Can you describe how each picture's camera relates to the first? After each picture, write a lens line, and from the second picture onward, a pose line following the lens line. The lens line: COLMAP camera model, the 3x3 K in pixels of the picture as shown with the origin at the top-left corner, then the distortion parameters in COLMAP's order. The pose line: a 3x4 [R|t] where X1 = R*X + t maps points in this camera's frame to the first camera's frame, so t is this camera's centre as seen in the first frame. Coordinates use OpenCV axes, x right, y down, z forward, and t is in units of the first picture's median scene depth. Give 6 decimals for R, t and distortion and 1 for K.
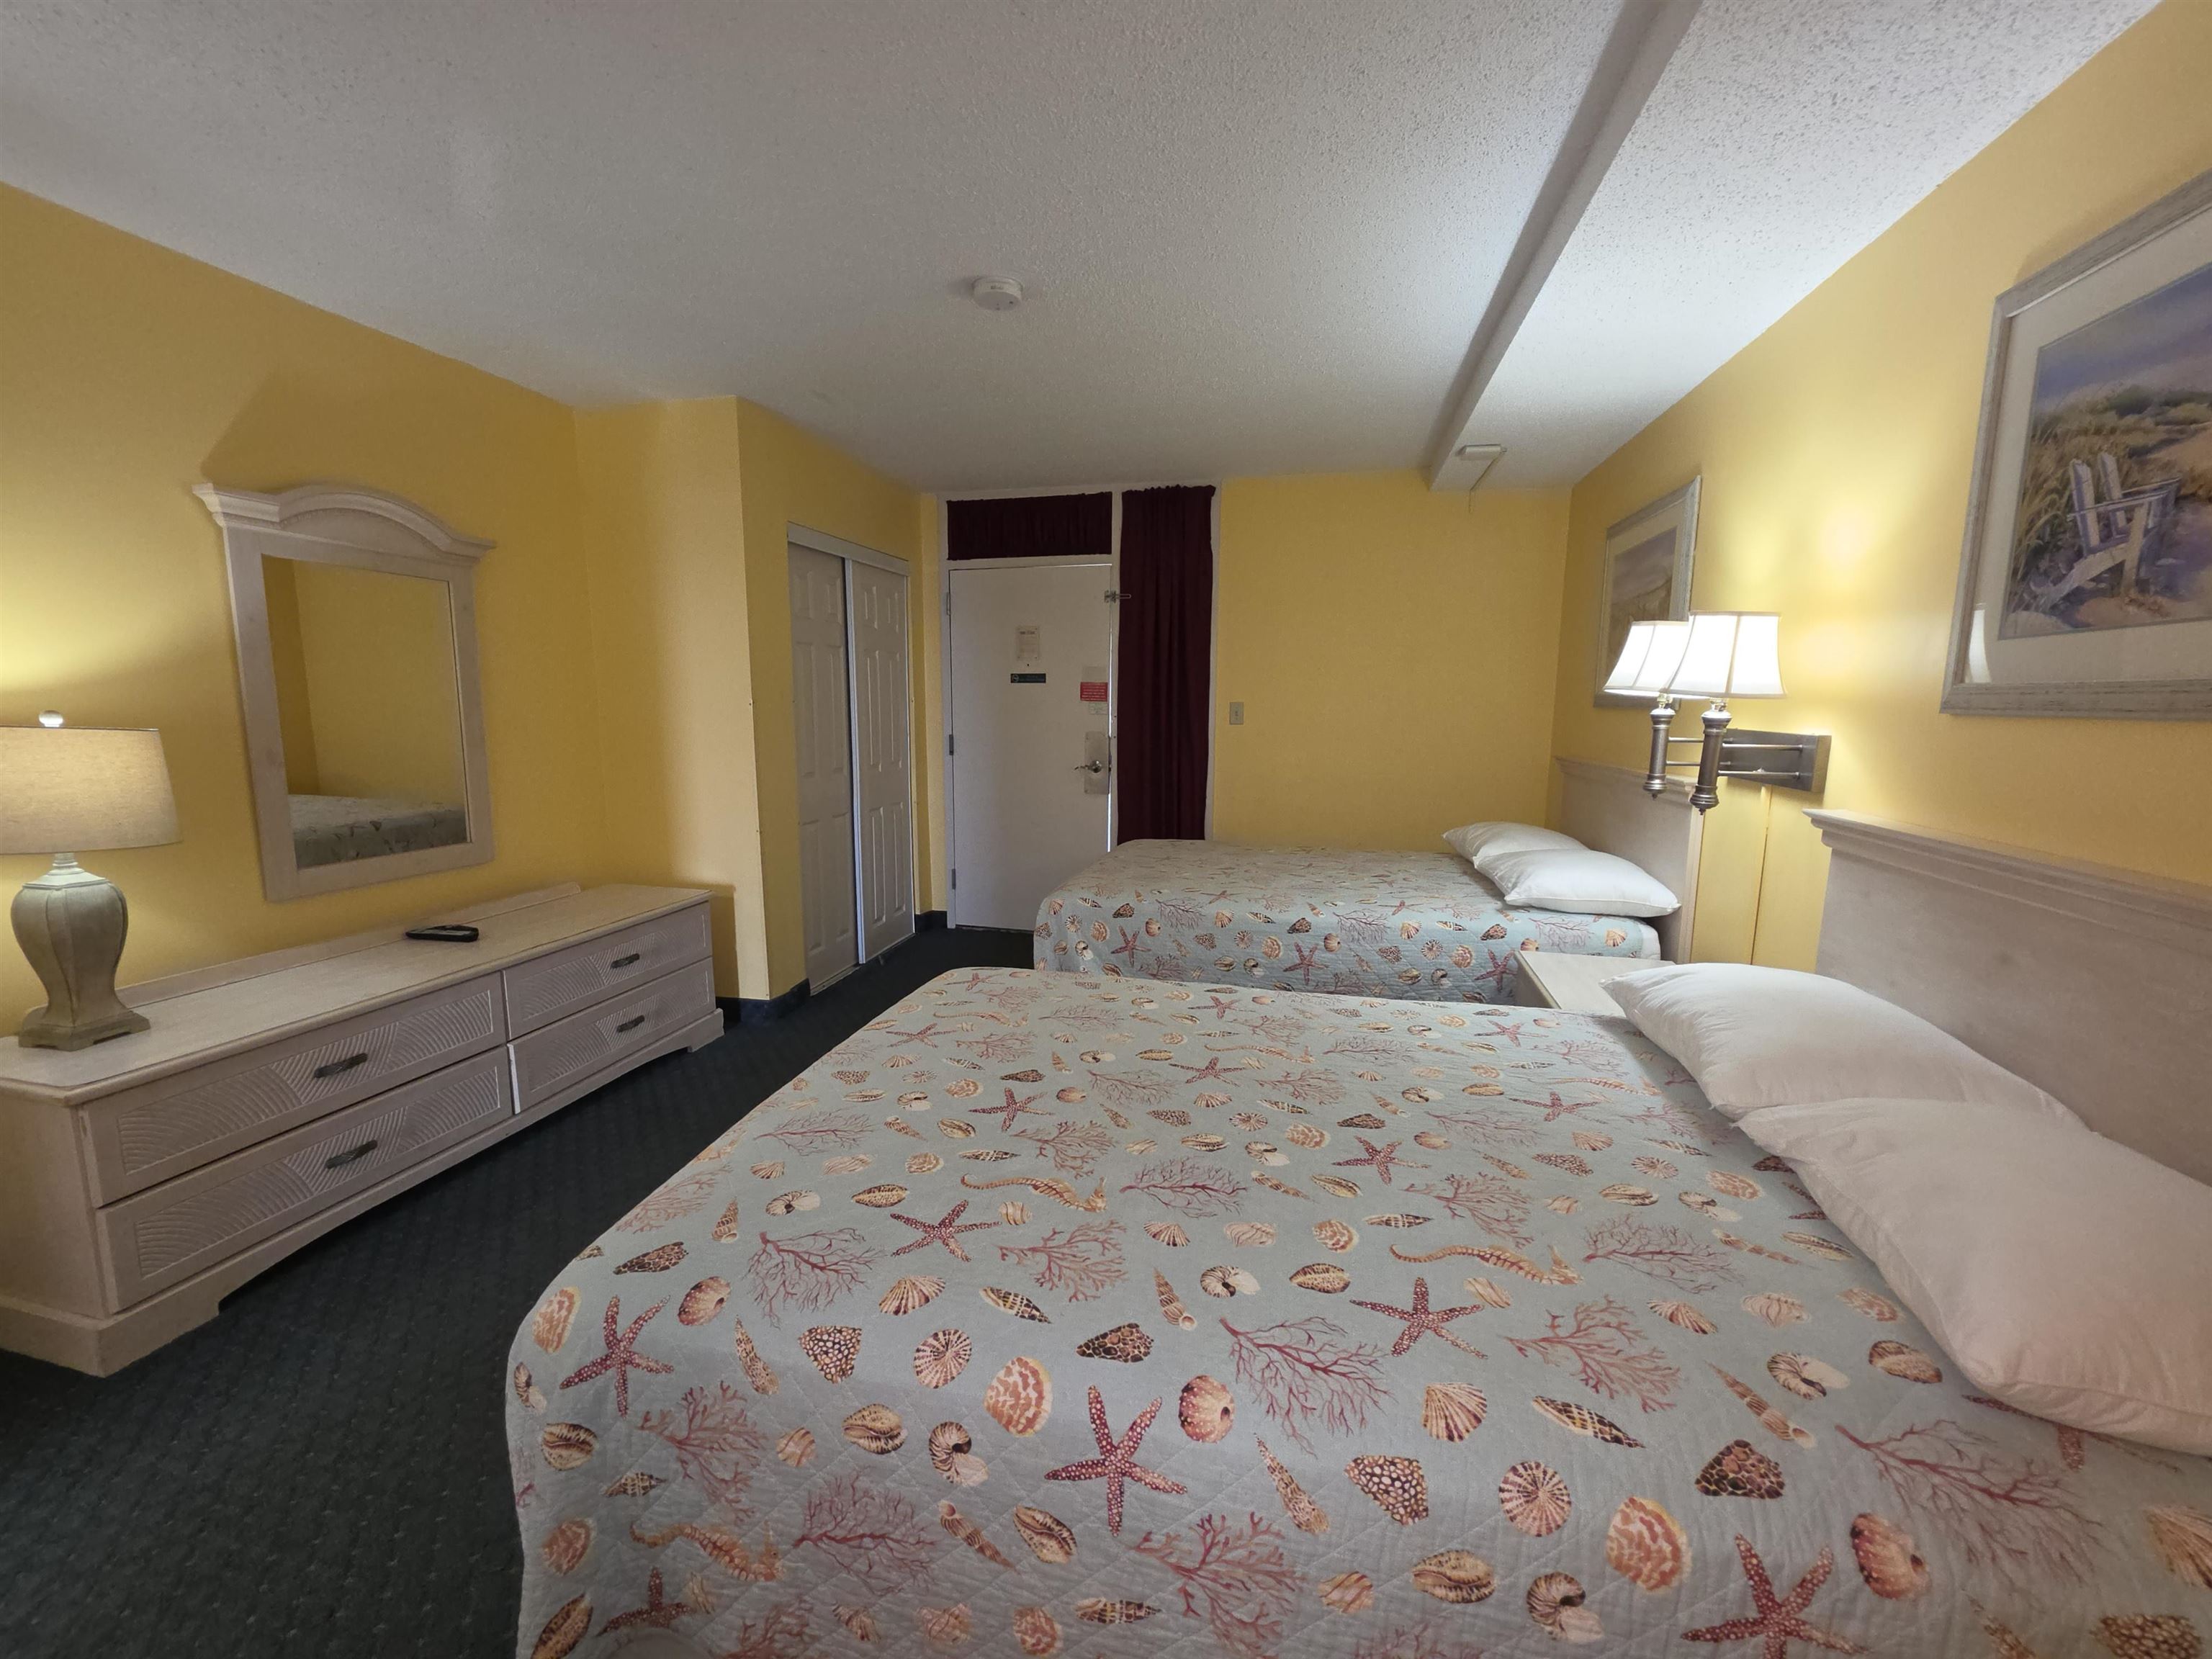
lens RADIAL K [[881.2, 0, 1102.4], [0, 881.2, 829.0], [0, 0, 1]] dist [-0.001164, 0.000000]
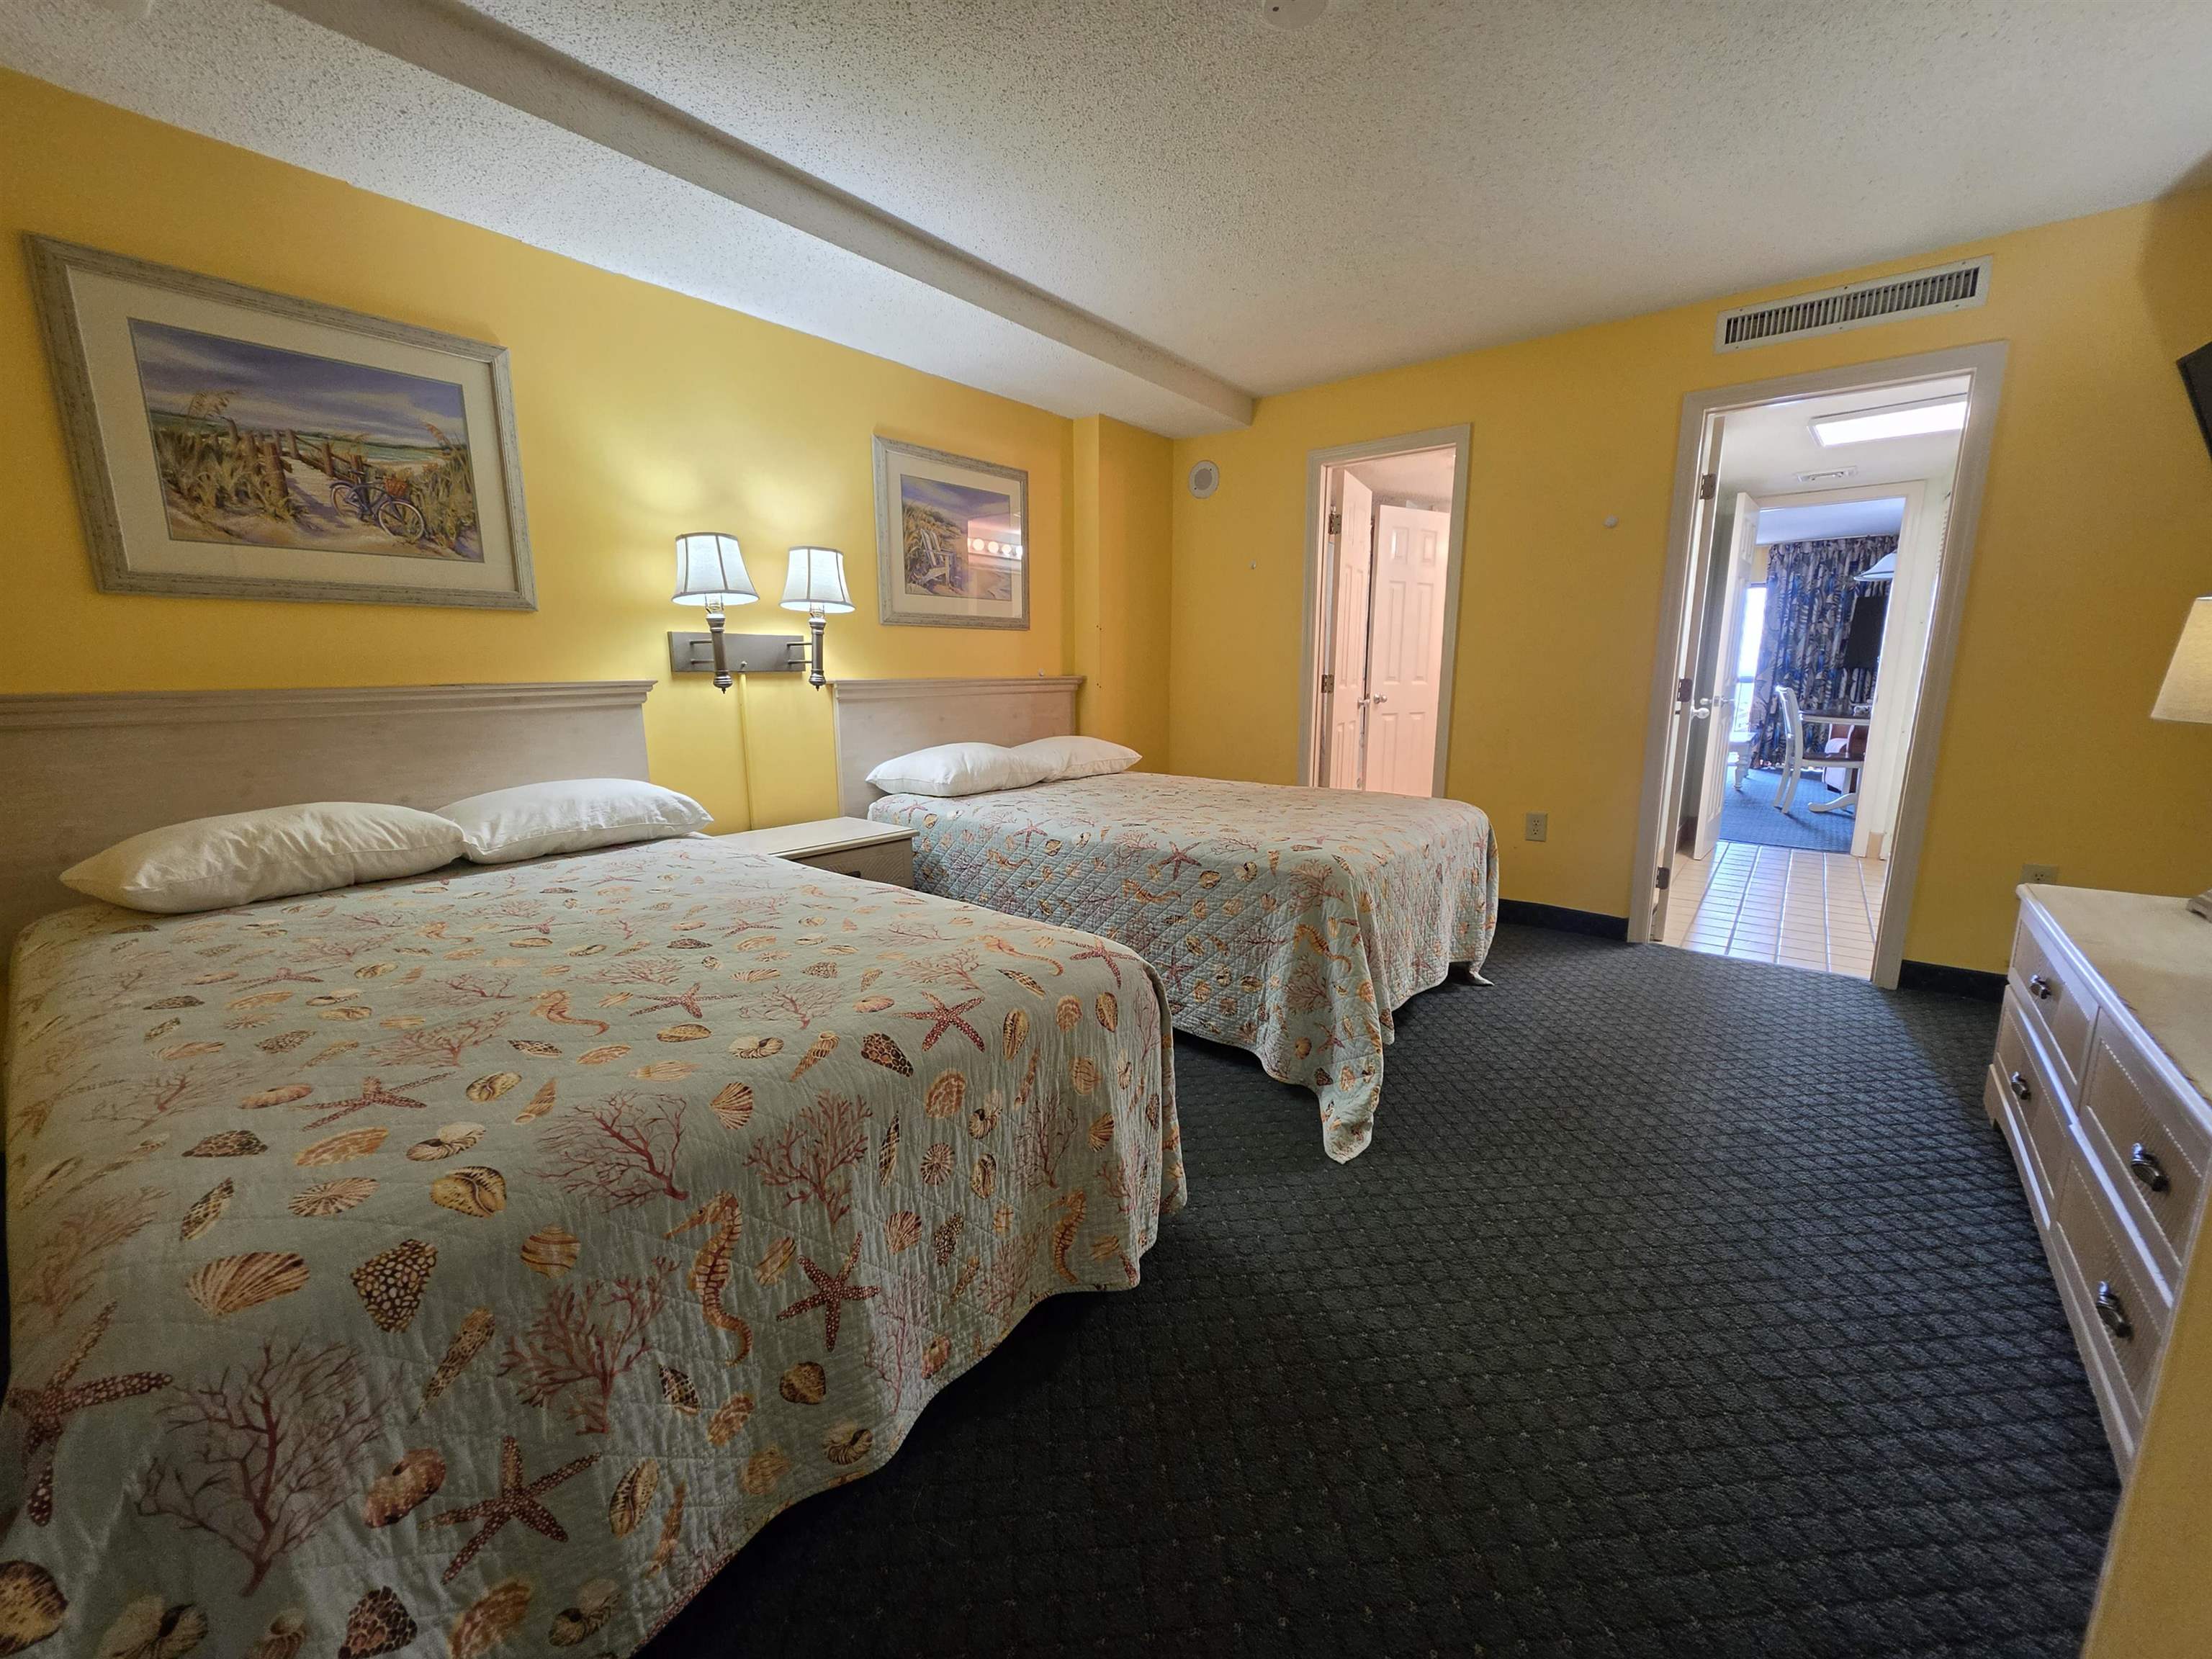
lens RADIAL K [[881.2, 0, 1114.4], [0, 881.2, 839.5], [0, 0, 1]] dist [-0.001164, 0.000000]
pose [[-0.906530, -0.082607, 0.413979, -0.282642], [0.059835, 0.945621, 0.319719, -0.160915], [-0.417878, 0.314605, -0.852292, 1.540225]]
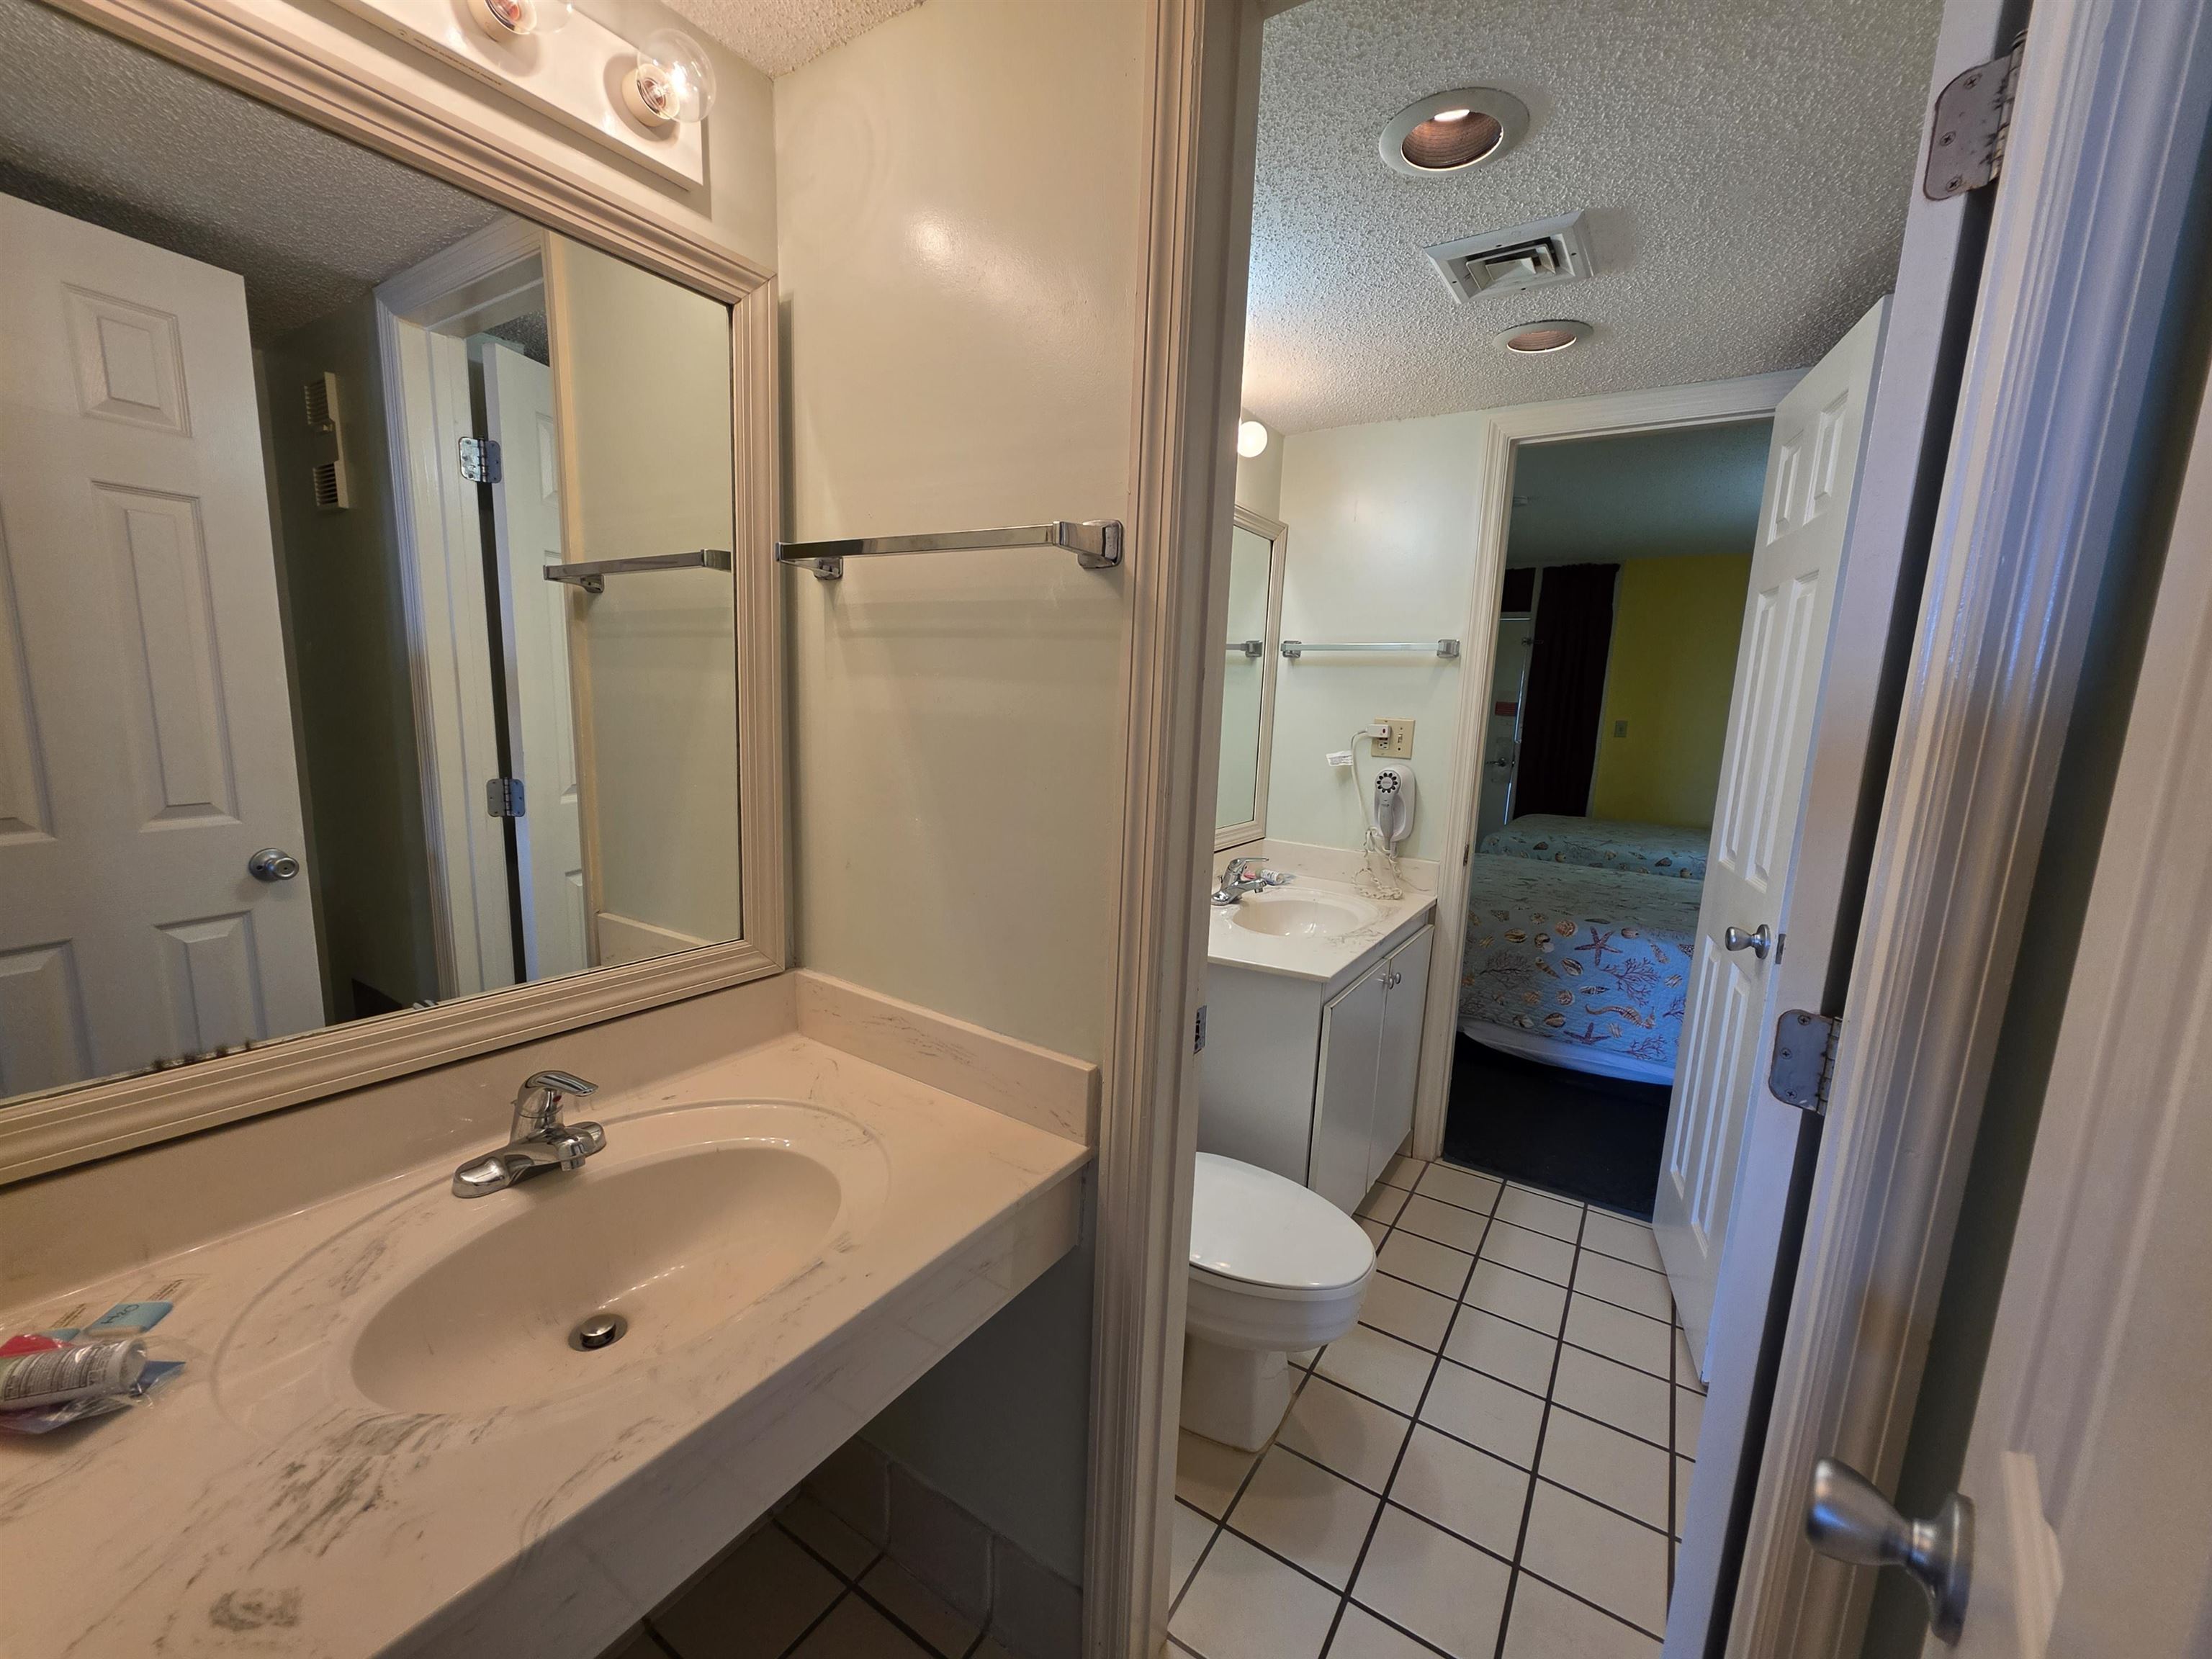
lens RADIAL K [[881.2, 0, 1101.5], [0, 881.2, 838.3], [0, 0, 1]] dist [-0.001164, 0.000000]
pose [[0.938779, 0.085491, -0.333745, -0.209255], [-0.083358, 0.996304, 0.020735, 0.119473], [0.334284, 0.008355, 0.942435, -0.868978]]
